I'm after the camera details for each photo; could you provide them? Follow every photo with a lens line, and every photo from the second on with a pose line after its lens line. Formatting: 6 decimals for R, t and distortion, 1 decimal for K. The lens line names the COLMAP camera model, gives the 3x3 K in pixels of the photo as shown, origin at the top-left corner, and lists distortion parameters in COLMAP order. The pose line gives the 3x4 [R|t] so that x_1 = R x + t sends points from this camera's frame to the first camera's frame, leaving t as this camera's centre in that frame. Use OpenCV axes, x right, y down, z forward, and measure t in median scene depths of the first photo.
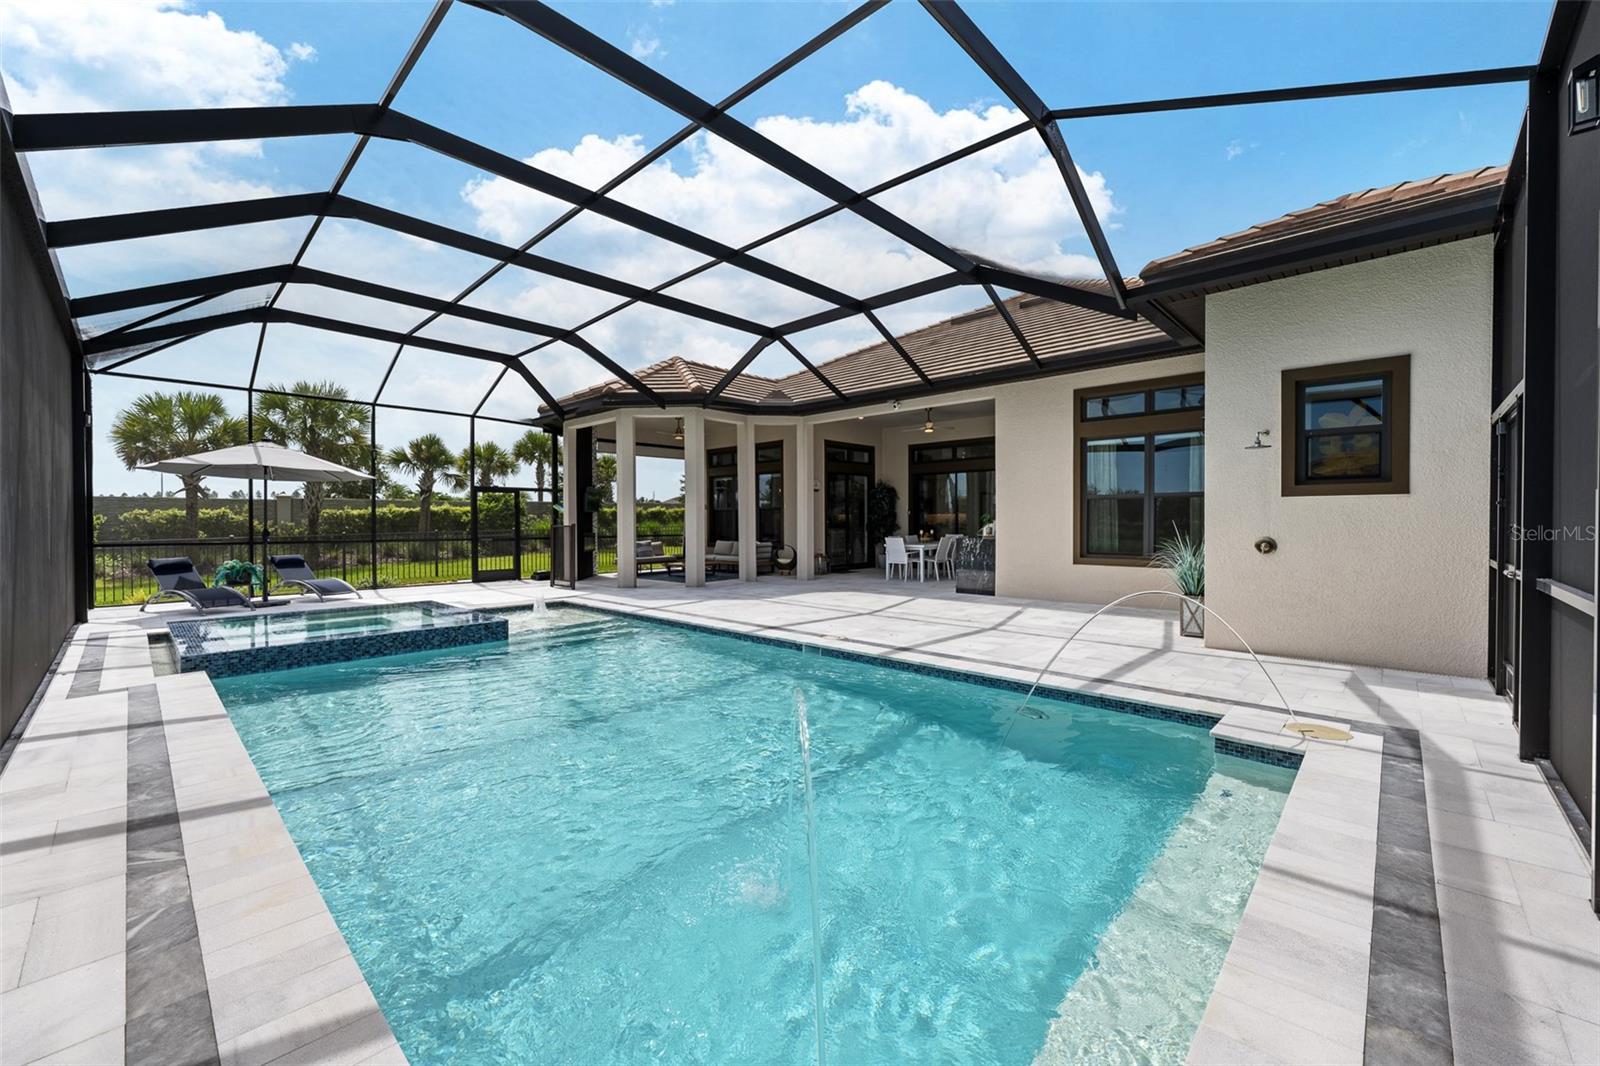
lens RADIAL K [[630.1, 0, 794.7], [0, 630.1, 527.2], [0, 0, 1]] dist [-0.000351, 0.000284]
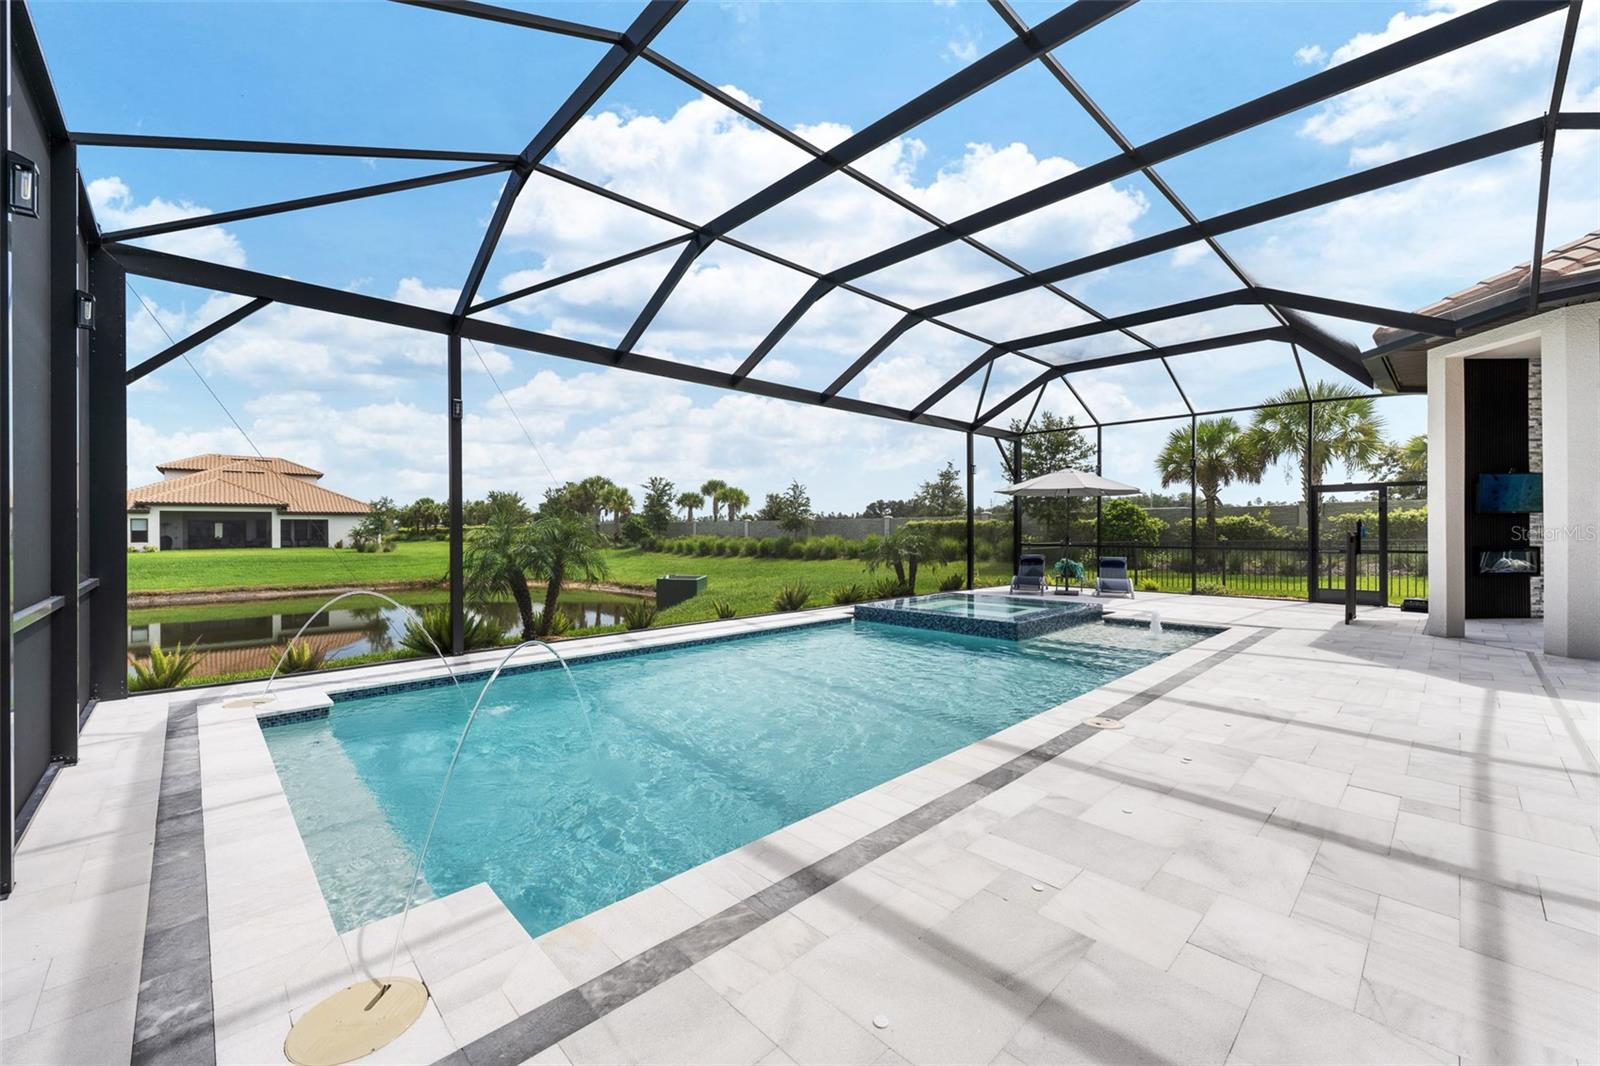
lens RADIAL K [[630.1, 0, 802.4], [0, 630.1, 531.4], [0, 0, 1]] dist [-0.000351, 0.000284]
pose [[-0.035014, 0.007226, -0.999361, 0.648173], [-0.002154, 0.999971, 0.007306, -0.017740], [0.999385, 0.002408, -0.034997, 0.680044]]
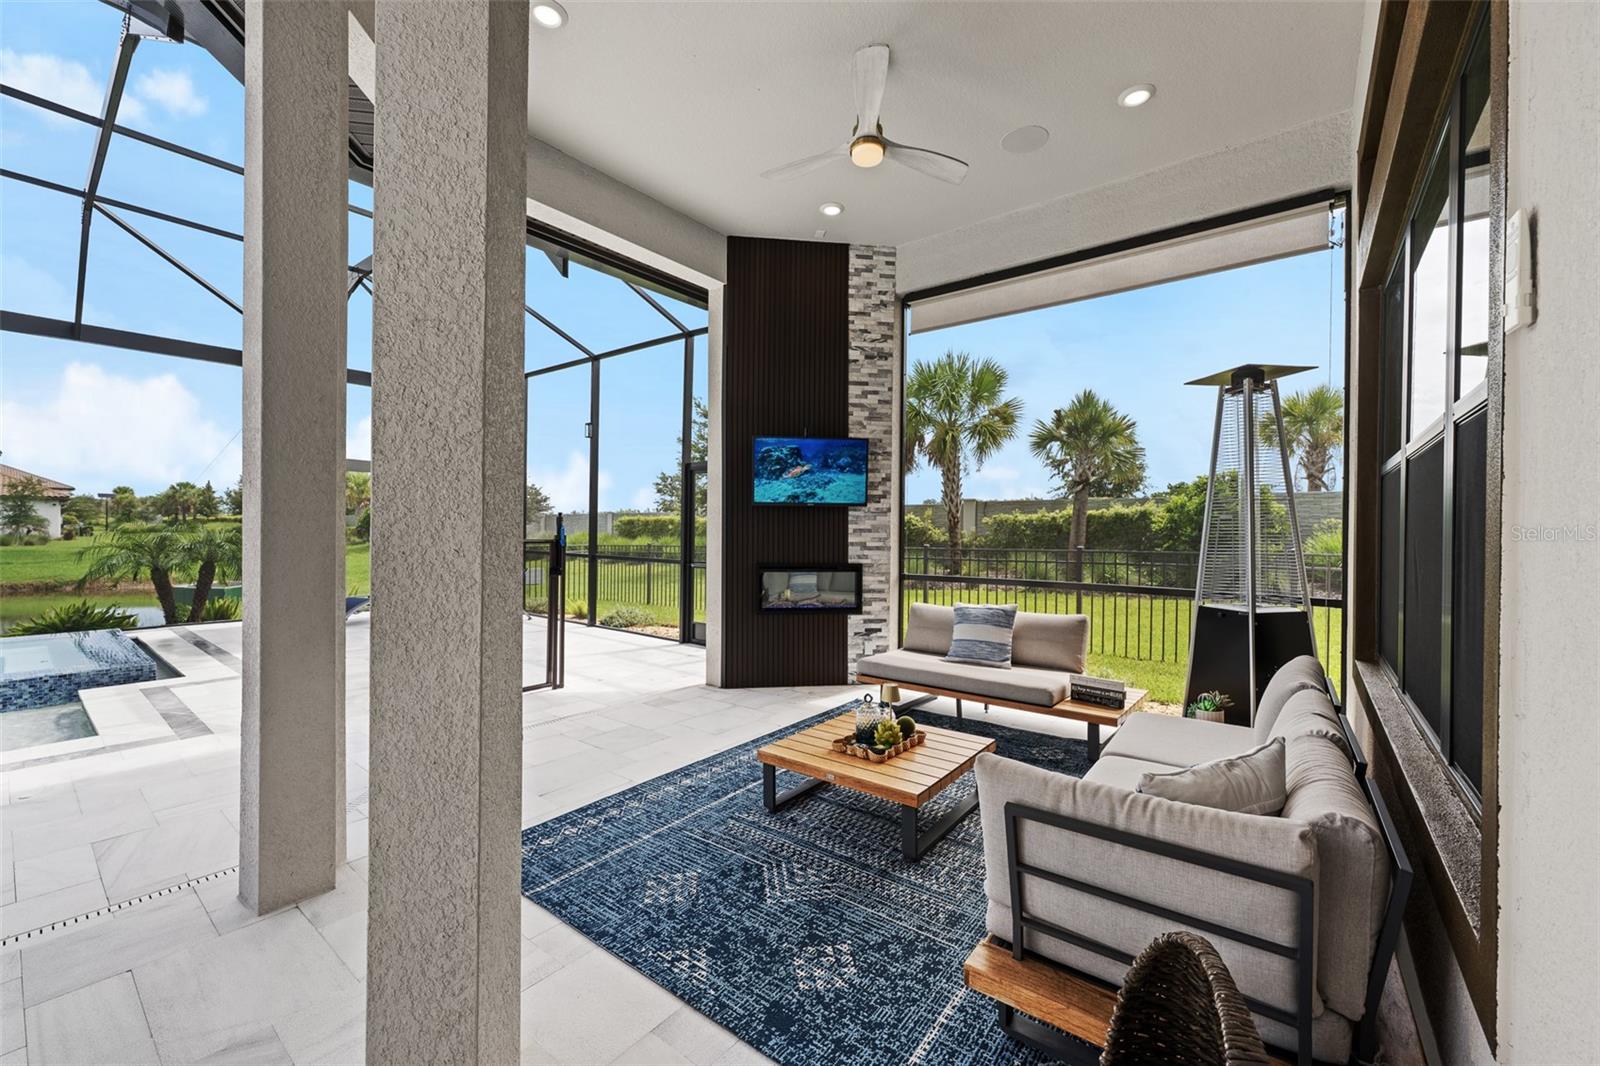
lens RADIAL K [[630.1, 0, 806.5], [0, 630.1, 535.2], [0, 0, 1]] dist [-0.000351, 0.000284]
pose [[0.098550, 0.017295, -0.994982, 0.075328], [-0.017773, 0.999720, 0.015617, -0.025656], [0.994973, 0.016145, 0.098829, 1.963921]]
